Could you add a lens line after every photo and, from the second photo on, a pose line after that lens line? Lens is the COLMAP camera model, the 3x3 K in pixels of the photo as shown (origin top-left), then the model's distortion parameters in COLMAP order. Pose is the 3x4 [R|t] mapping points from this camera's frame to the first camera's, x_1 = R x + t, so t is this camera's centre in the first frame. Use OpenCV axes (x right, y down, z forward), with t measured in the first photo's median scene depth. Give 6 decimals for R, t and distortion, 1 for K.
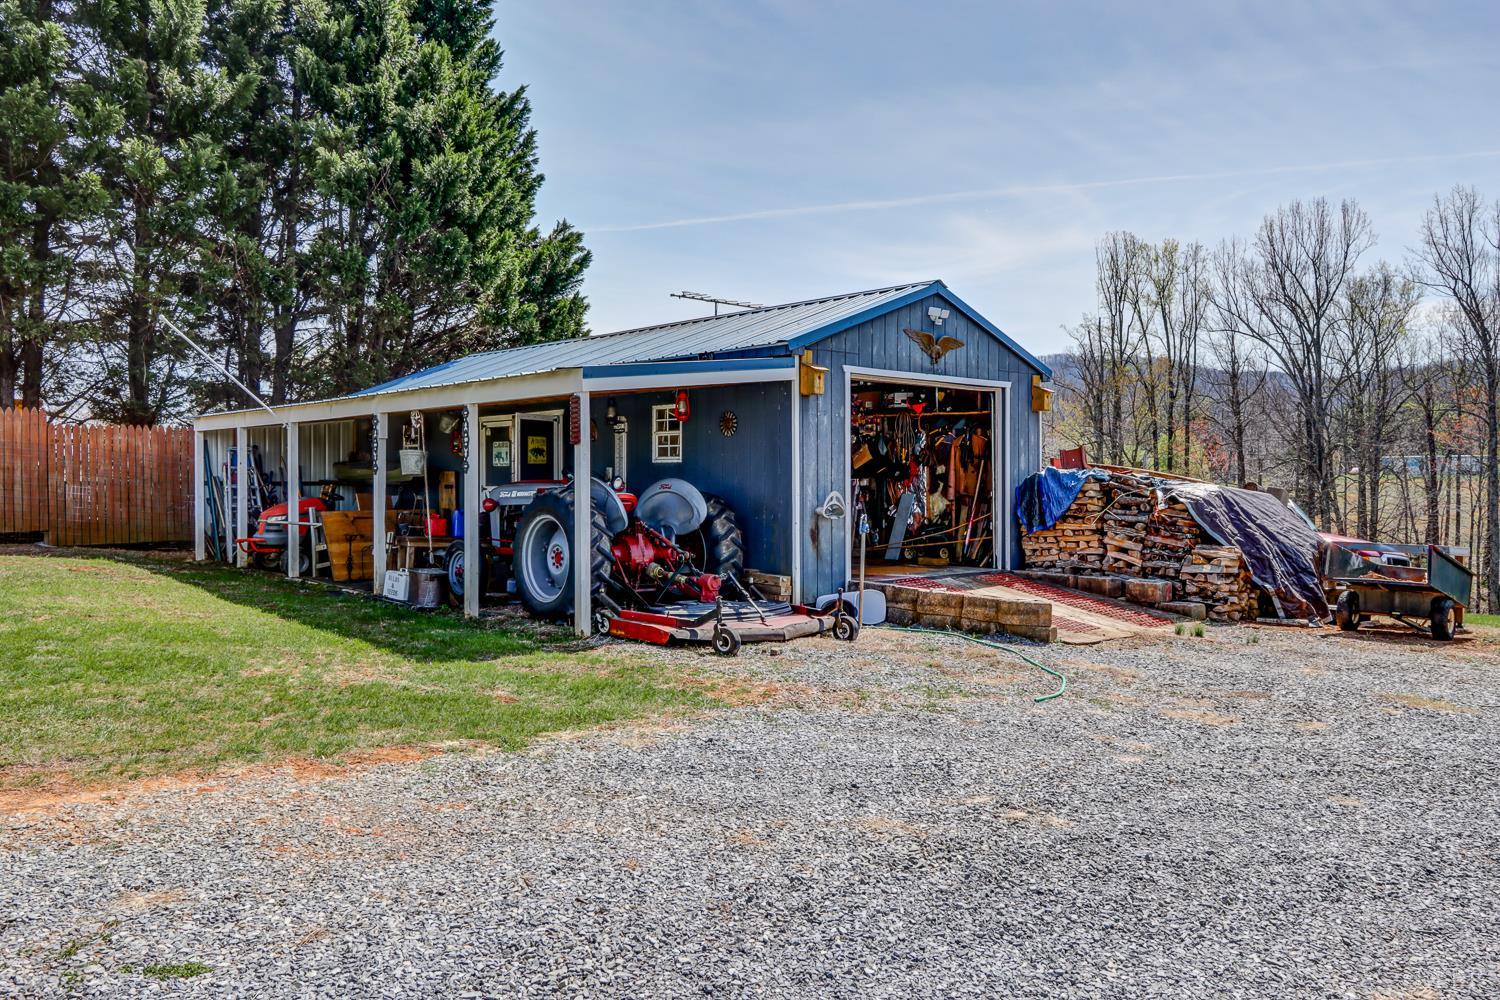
lens RADIAL K [[1135.4, 0, 743.9], [0, 1135.4, 491.2], [0, 0, 1]] dist [0.032947, 0.007975]
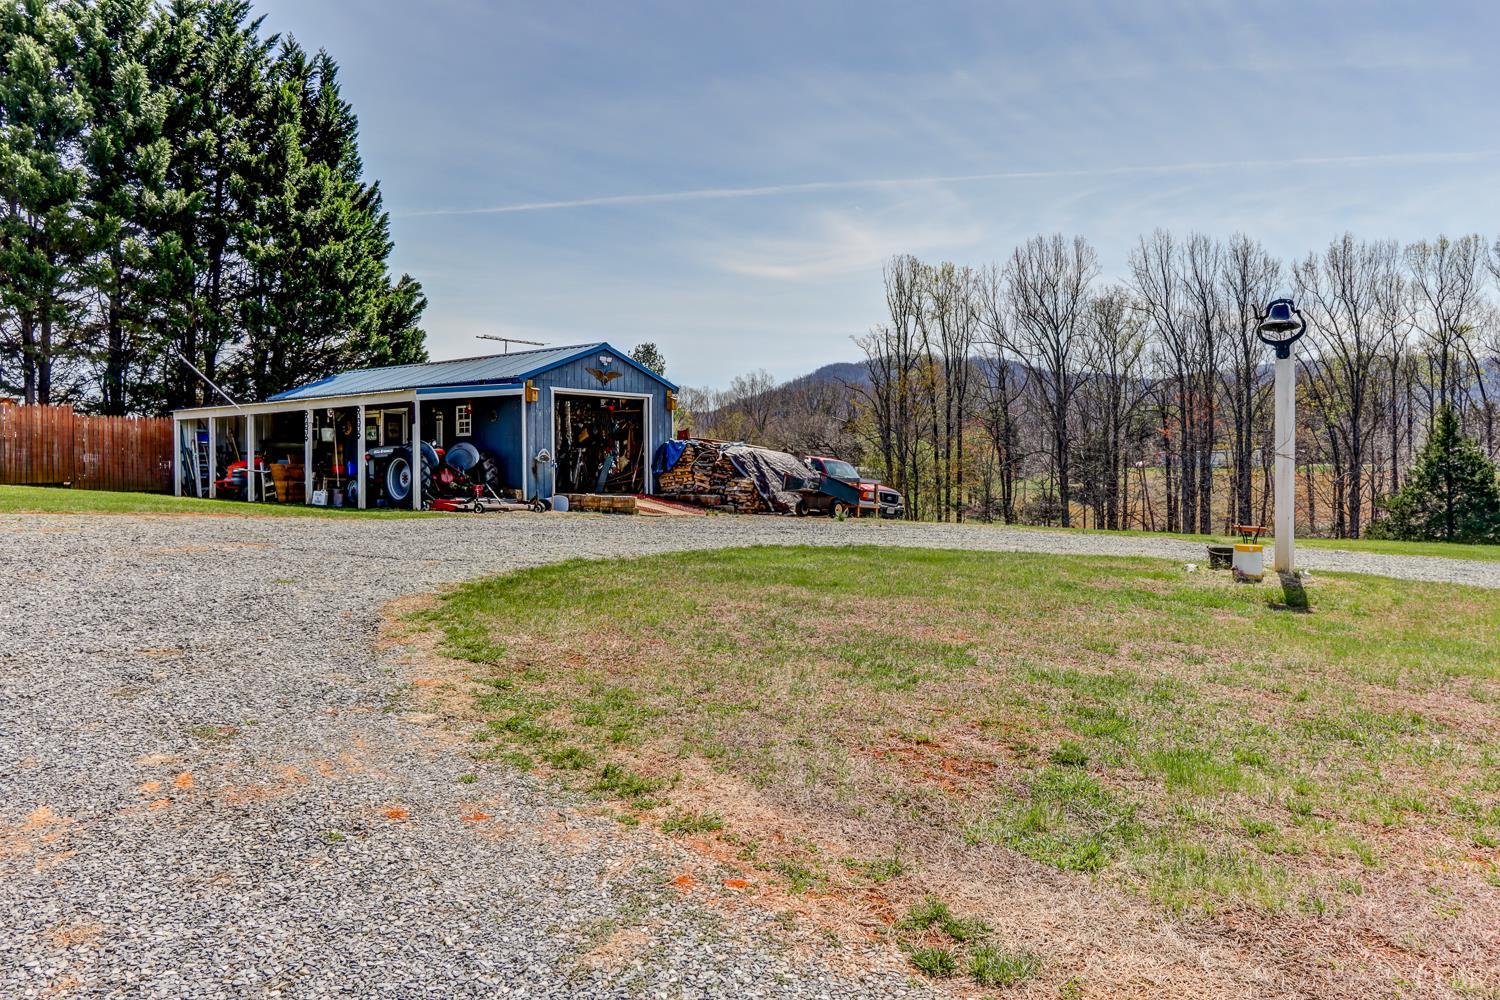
lens RADIAL K [[1083.5, 0, 737.4], [0, 1083.5, 493.6], [0, 0, 1]] dist [-0.001443, 0.009782]
pose [[0.990743, -0.005570, 0.135637, 0.126947], [0.004372, 0.999949, 0.009125, 0.051506], [-0.135681, -0.008447, 0.990717, -0.783706]]
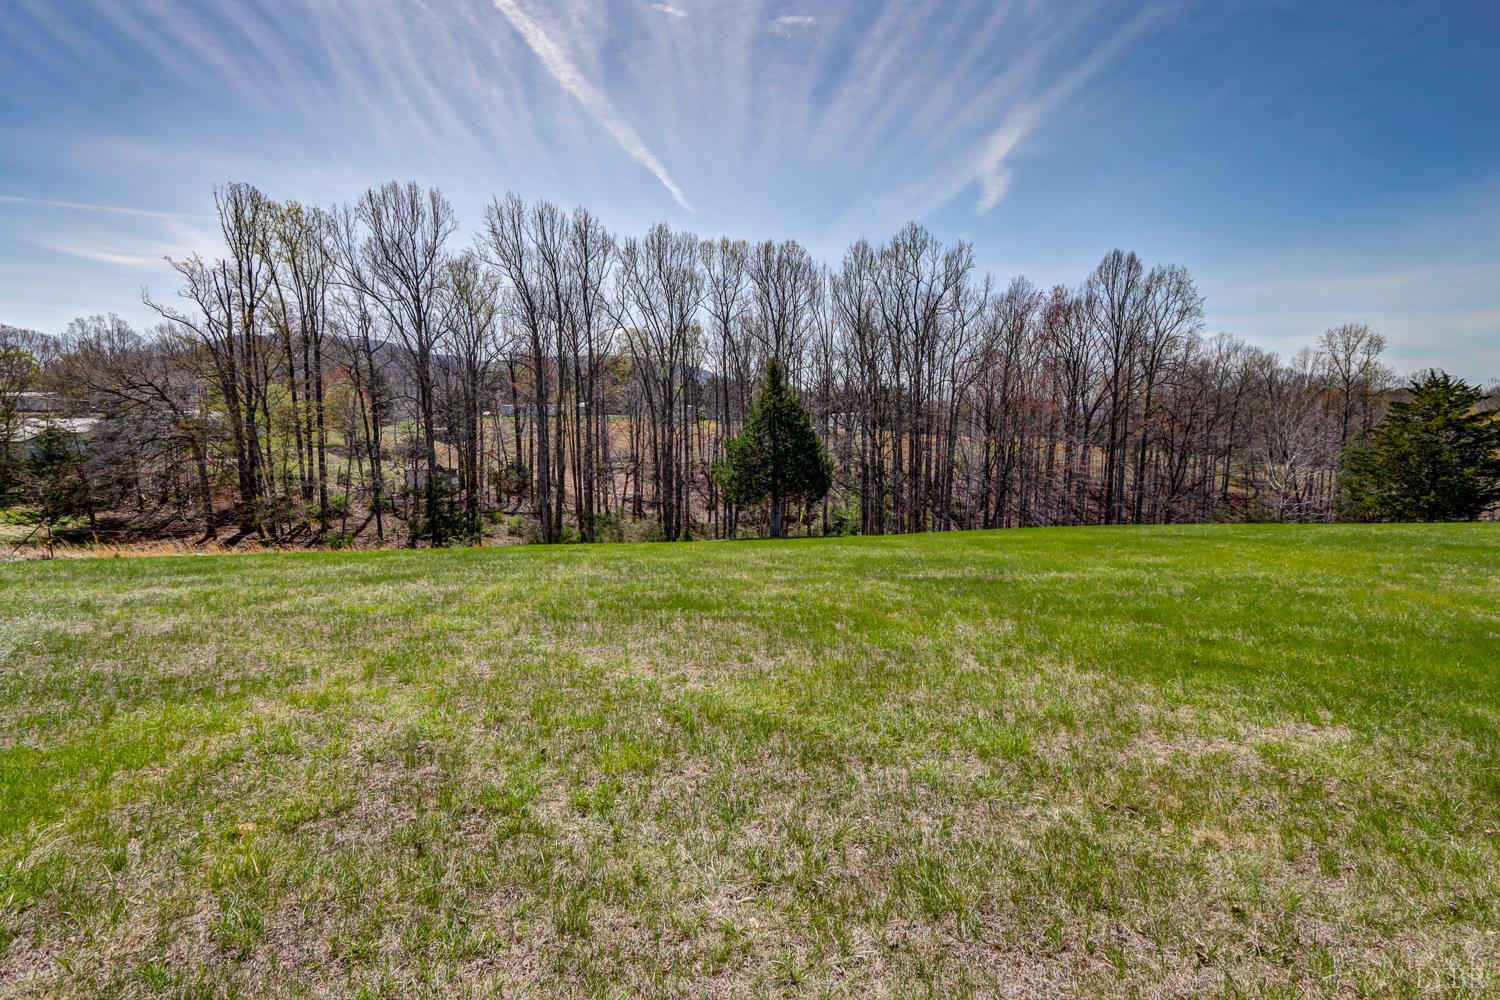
lens RADIAL K [[713.8, 0, 746.1], [0, 713.8, 494.8], [0, 0, 1]] dist [0.006008, -0.001640]
pose [[0.662440, -0.071688, 0.745677, 1.337916], [0.001157, 0.995507, 0.094679, 0.066085], [-0.749114, -0.061857, 0.659546, 1.916851]]
